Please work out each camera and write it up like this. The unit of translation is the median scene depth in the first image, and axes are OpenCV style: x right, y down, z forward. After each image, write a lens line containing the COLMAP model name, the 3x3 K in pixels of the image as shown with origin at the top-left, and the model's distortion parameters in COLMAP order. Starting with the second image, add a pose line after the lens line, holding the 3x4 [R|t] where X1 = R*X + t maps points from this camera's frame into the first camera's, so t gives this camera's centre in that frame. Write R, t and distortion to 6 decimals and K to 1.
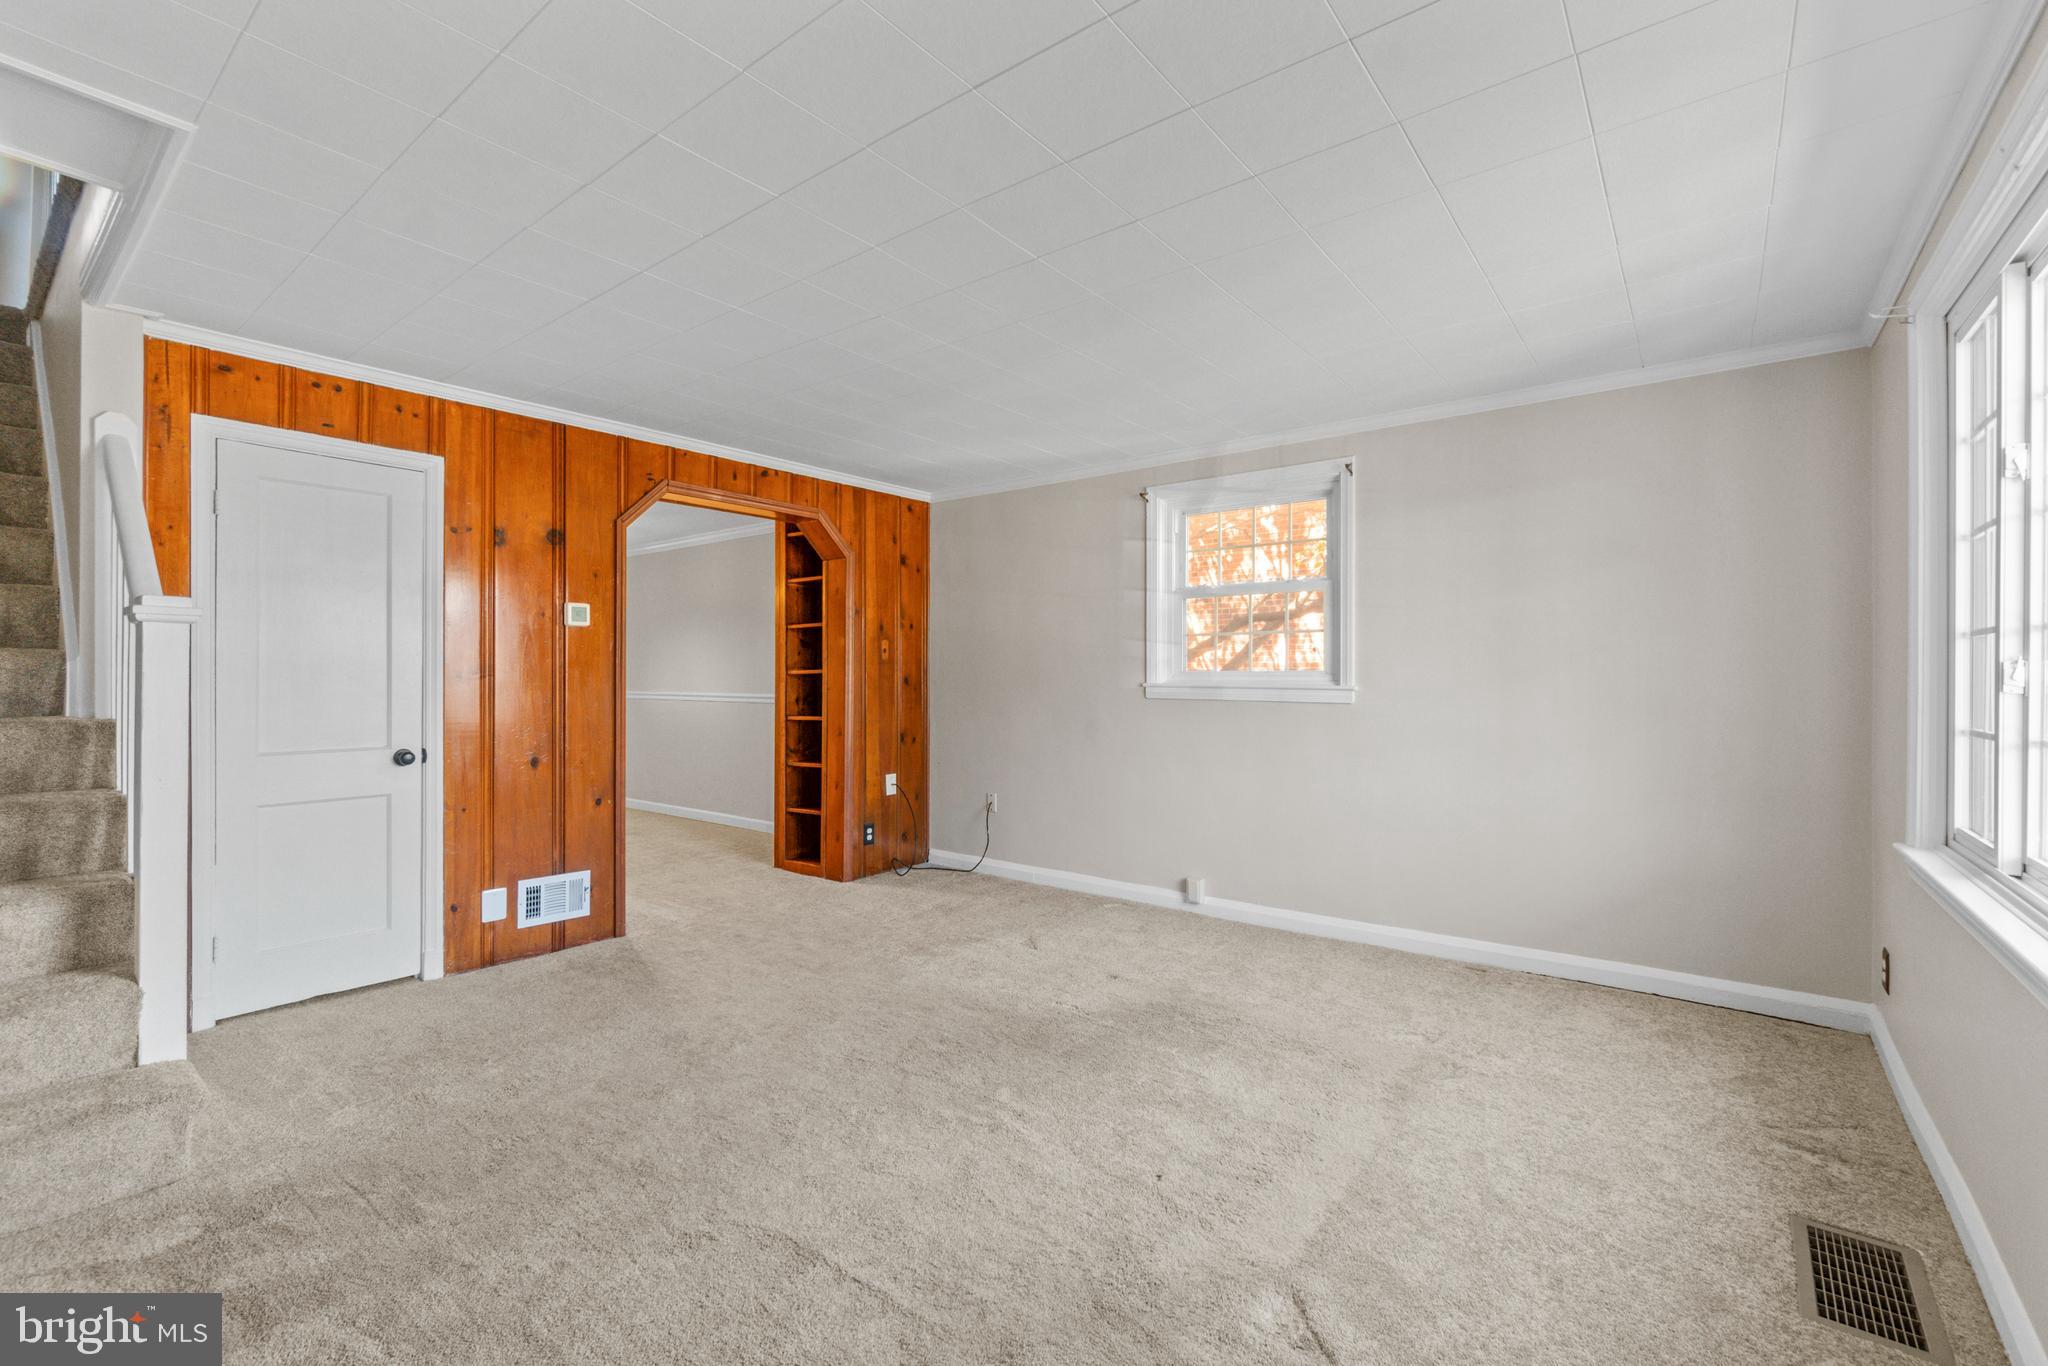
lens RADIAL K [[881.1, 0, 1018.0], [0, 881.1, 671.1], [0, 0, 1]] dist [-0.007208, -0.000255]
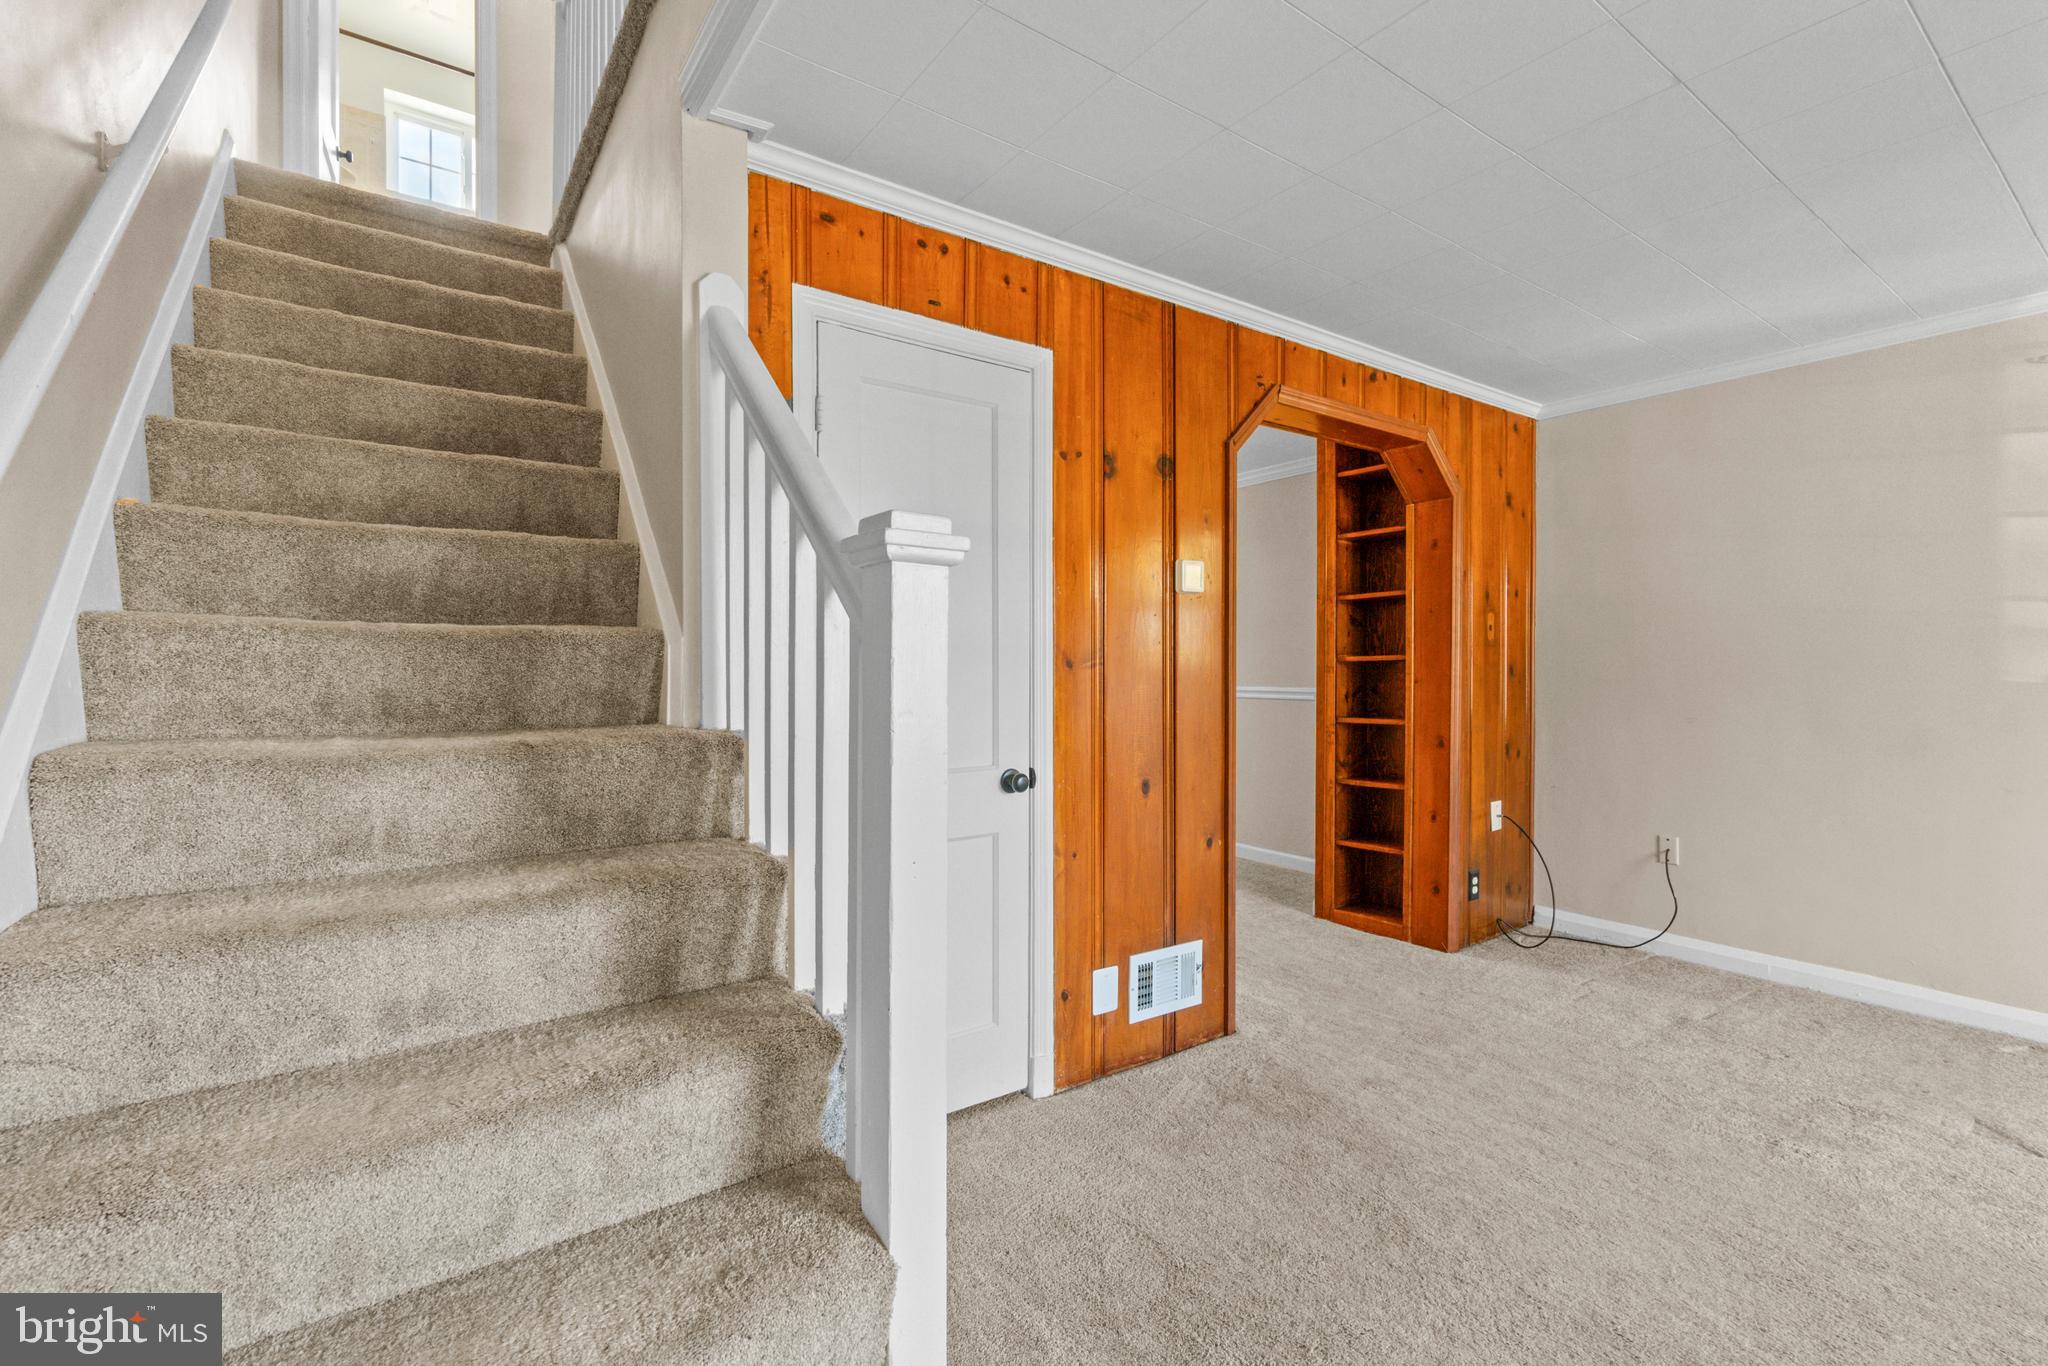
lens RADIAL K [[881.1, 0, 1011.2], [0, 881.1, 668.5], [0, 0, 1]] dist [-0.007208, -0.000255]
pose [[0.957510, -0.001208, -0.288398, -0.452113], [0.004100, 0.999947, 0.009422, 0.001806], [0.288372, -0.010204, 0.957464, 0.298934]]
